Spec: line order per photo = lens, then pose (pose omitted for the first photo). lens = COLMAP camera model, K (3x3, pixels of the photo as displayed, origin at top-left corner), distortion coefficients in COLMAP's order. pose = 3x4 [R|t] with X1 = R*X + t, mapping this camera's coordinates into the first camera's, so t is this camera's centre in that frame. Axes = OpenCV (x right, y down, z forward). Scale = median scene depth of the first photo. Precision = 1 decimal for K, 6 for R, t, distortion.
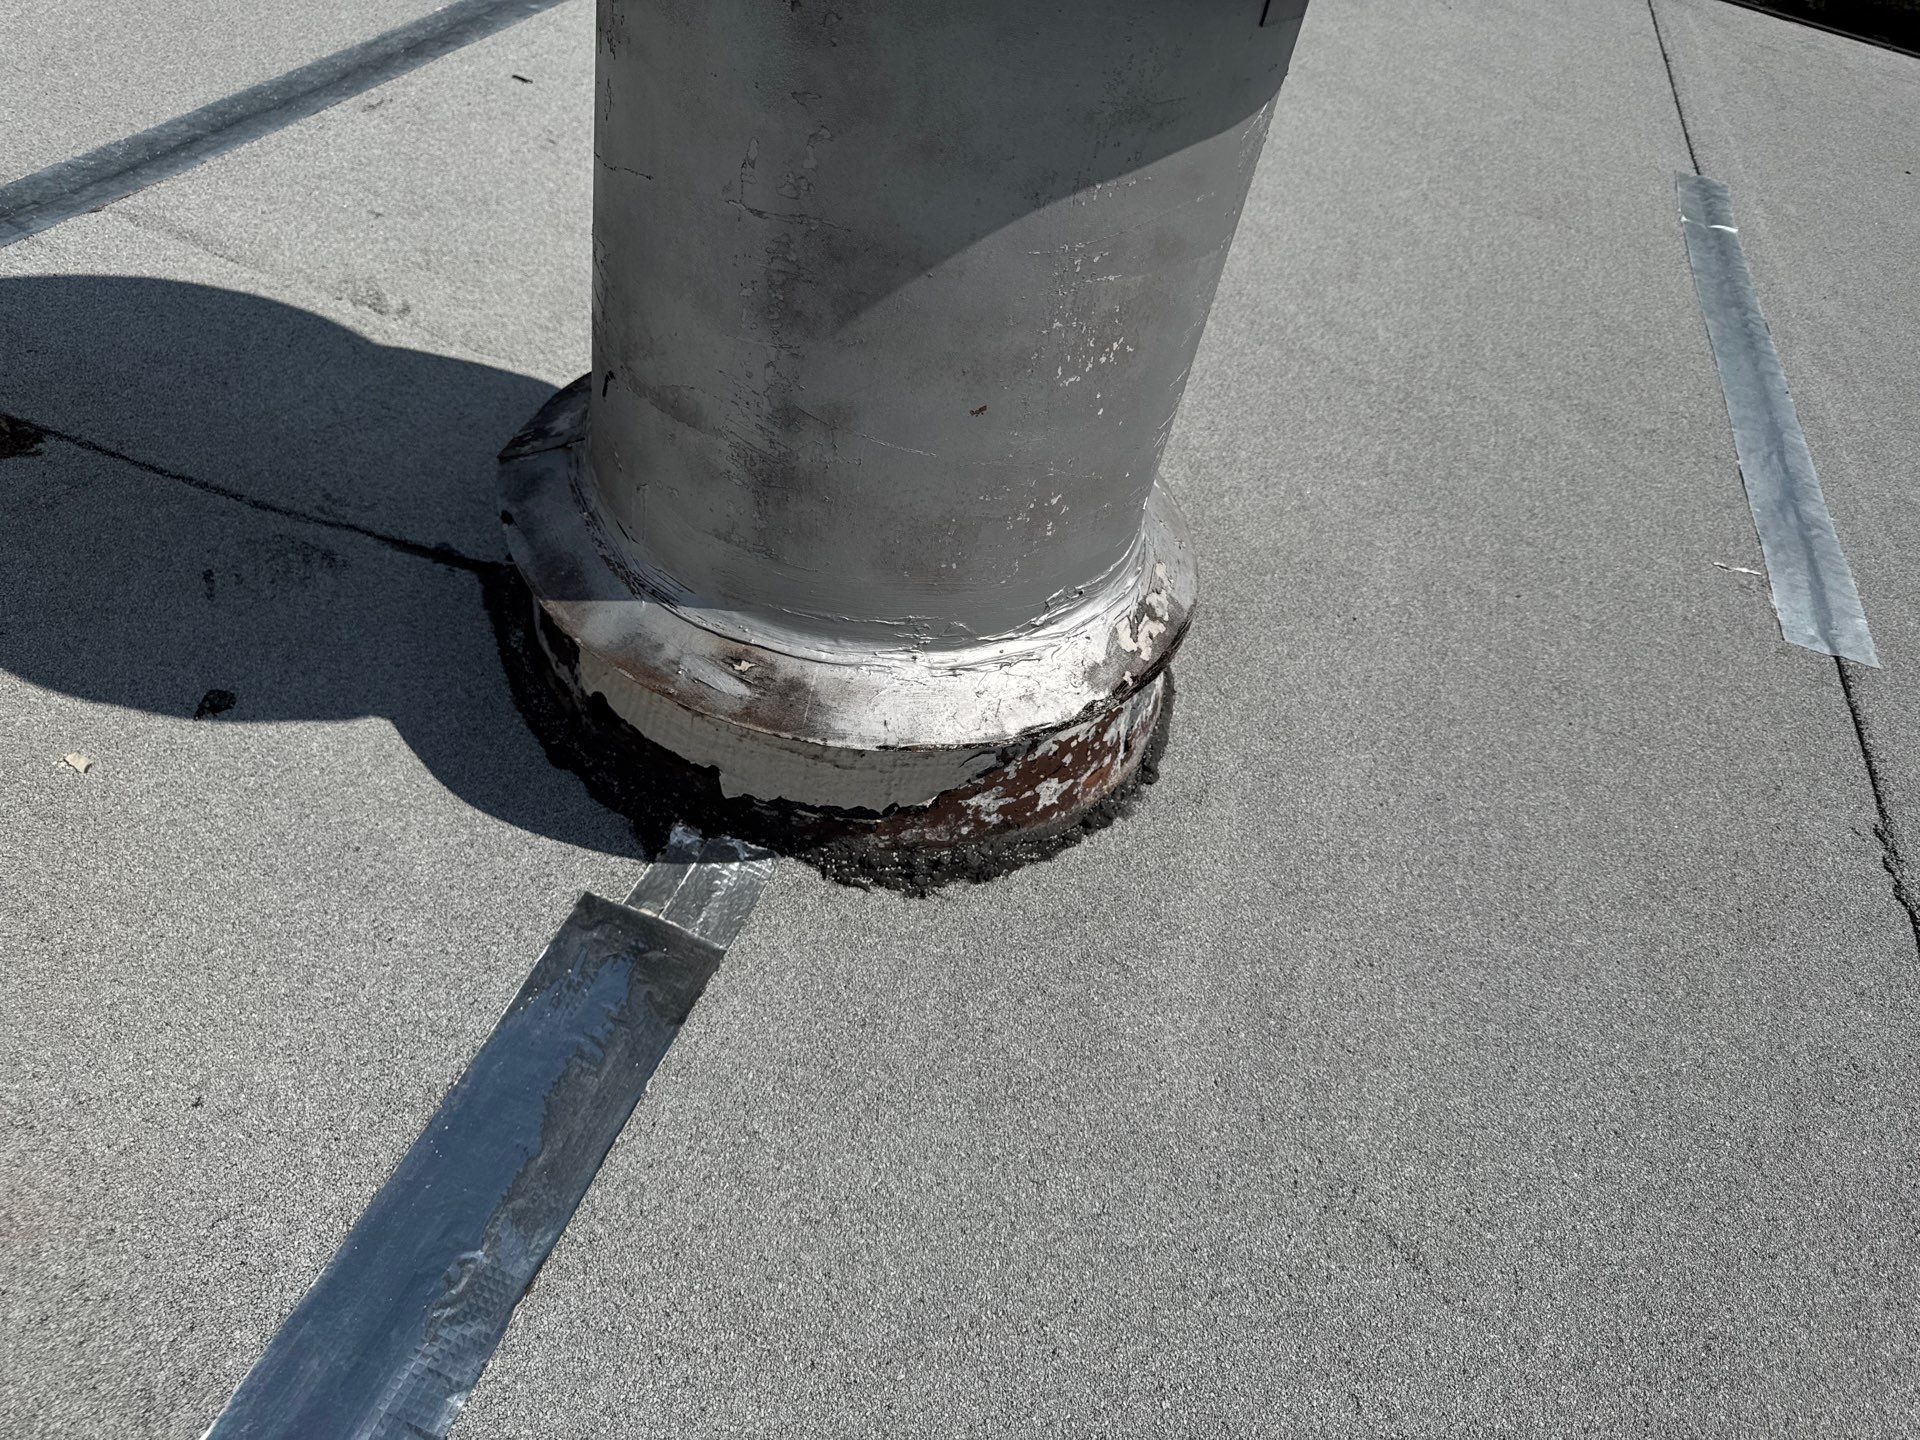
lens RADIAL K [[1380.9, 0, 968.6], [0, 1380.9, 705.0], [0, 0, 1]] dist [0.062996, -0.090193]
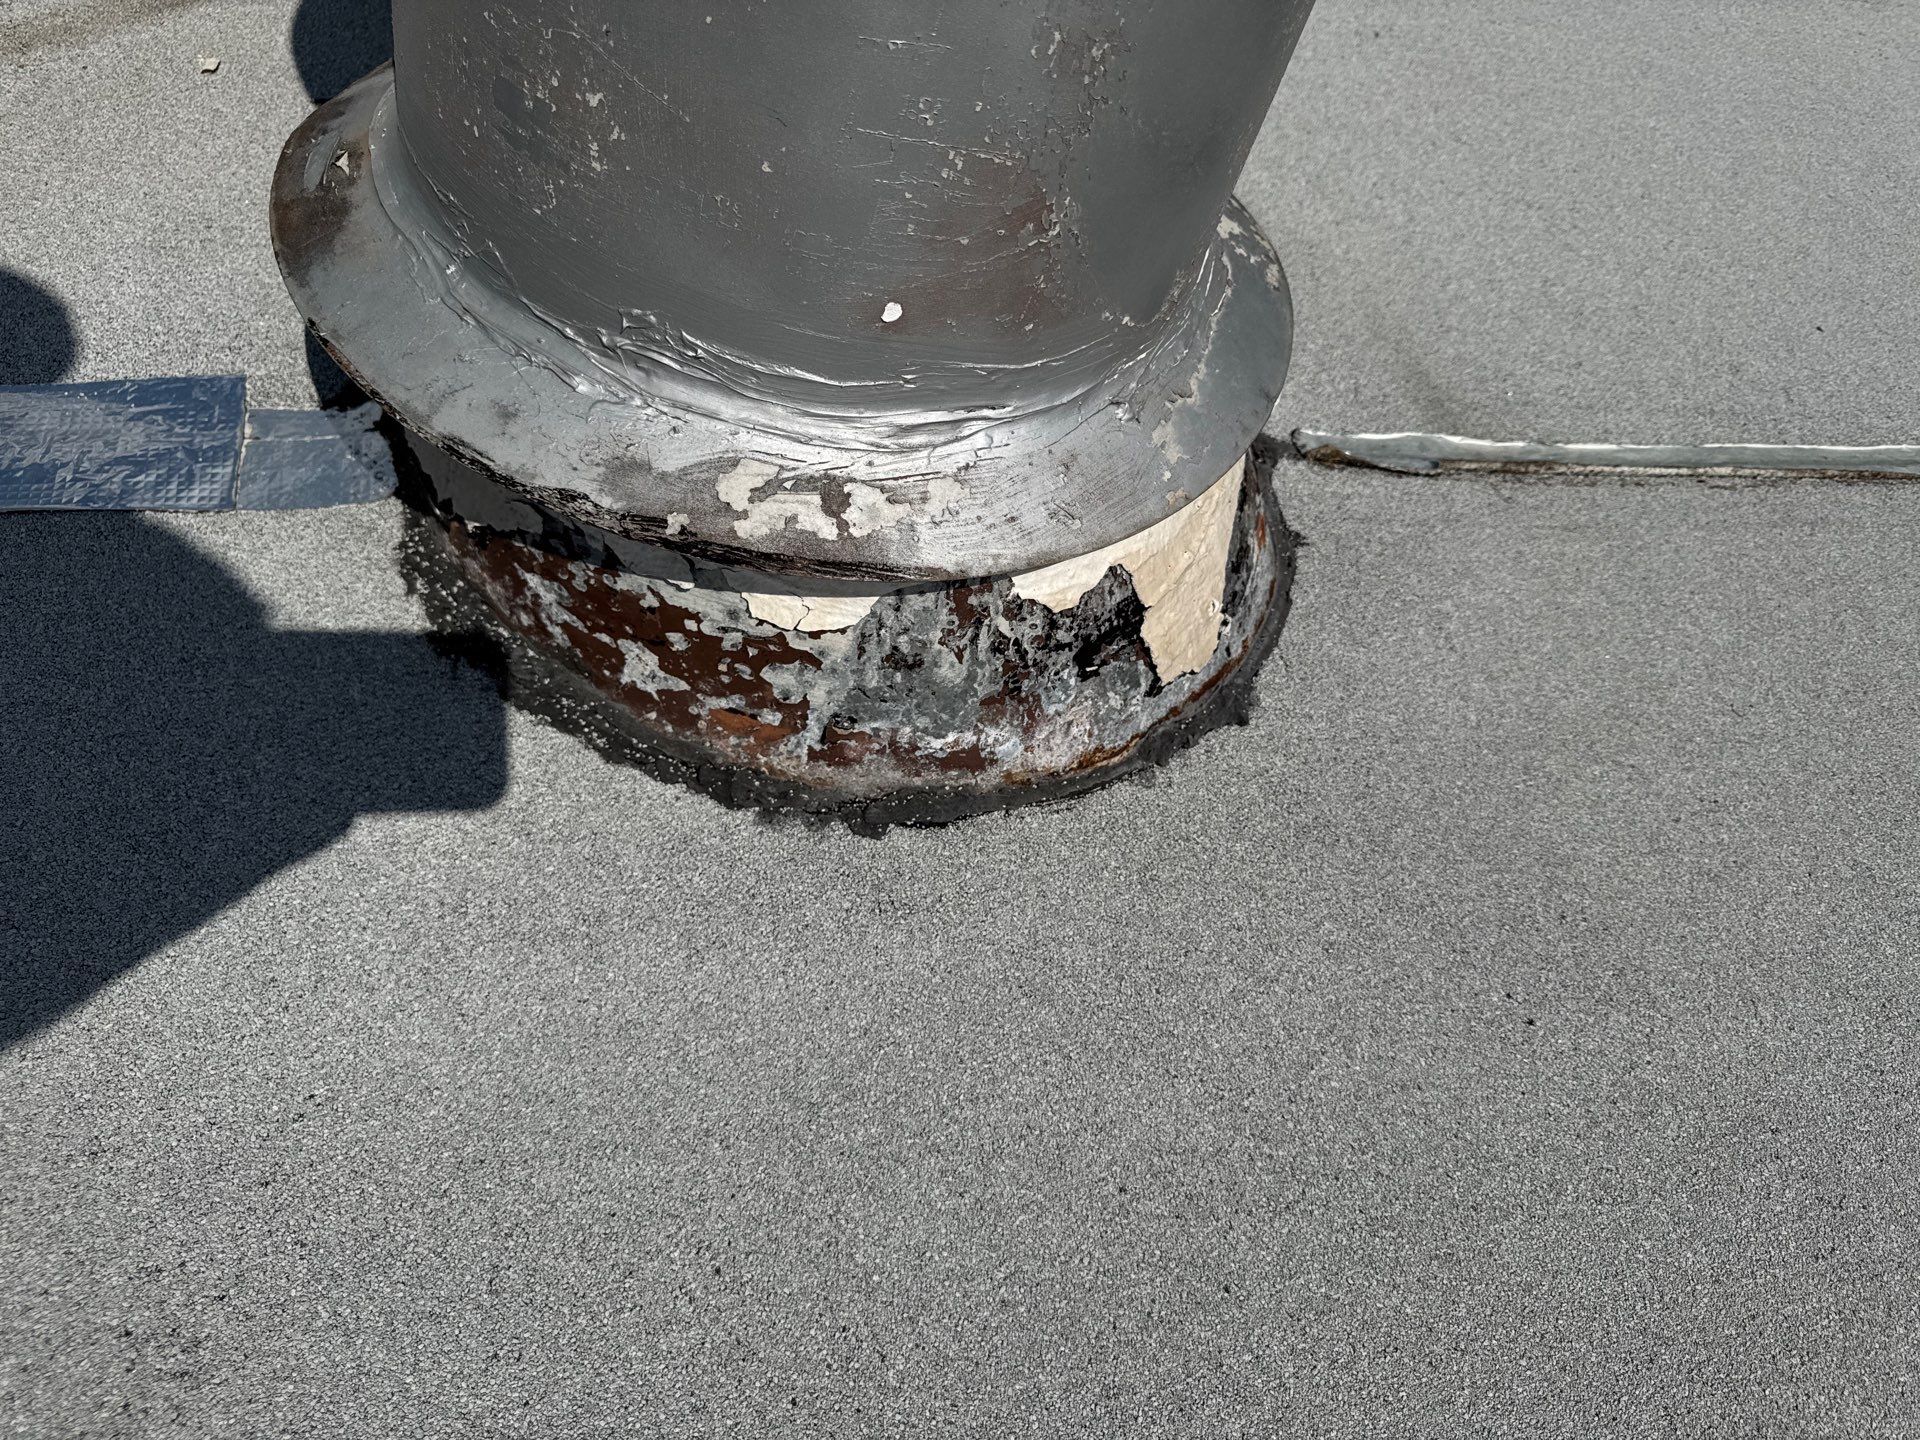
lens RADIAL K [[1380.9, 0, 959.0], [0, 1380.9, 710.8], [0, 0, 1]] dist [0.062996, -0.090193]
pose [[0.536116, 0.594907, -0.598887, 0.574372], [-0.650145, 0.743505, 0.156562, -0.129065], [0.538416, 0.305428, 0.785380, 0.600976]]
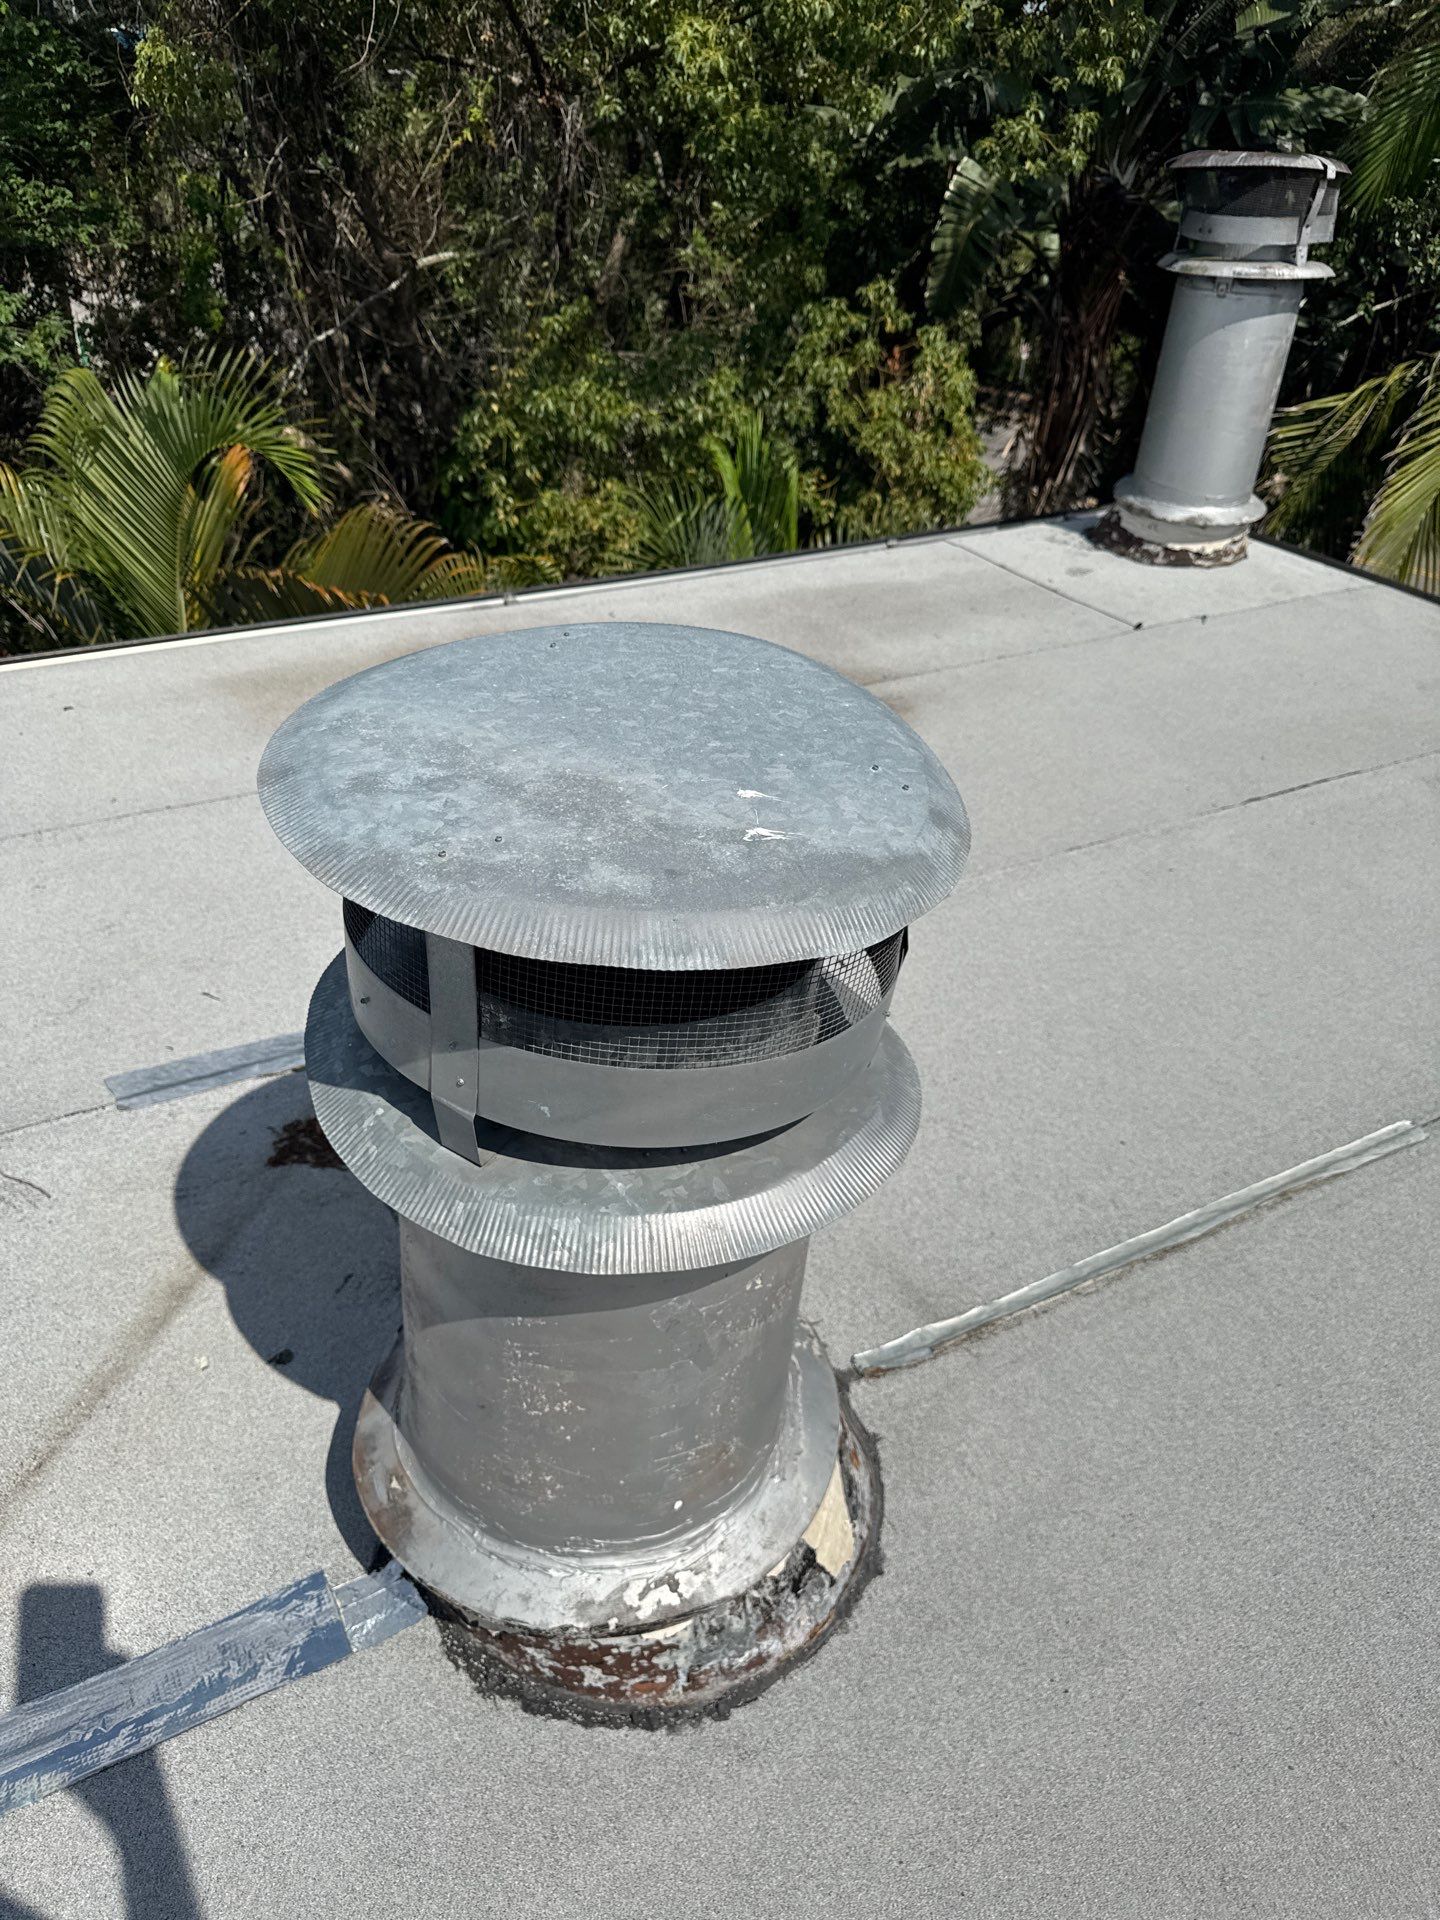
lens RADIAL K [[1380.9, 0, 695.4], [0, 1380.9, 967.1], [0, 0, 1]] dist [0.062996, -0.090193]
pose [[0.724172, 0.231969, -0.649434, 0.889393], [-0.389956, 0.914454, -0.108201, -0.479240], [0.568779, 0.331607, 0.752680, -0.193389]]
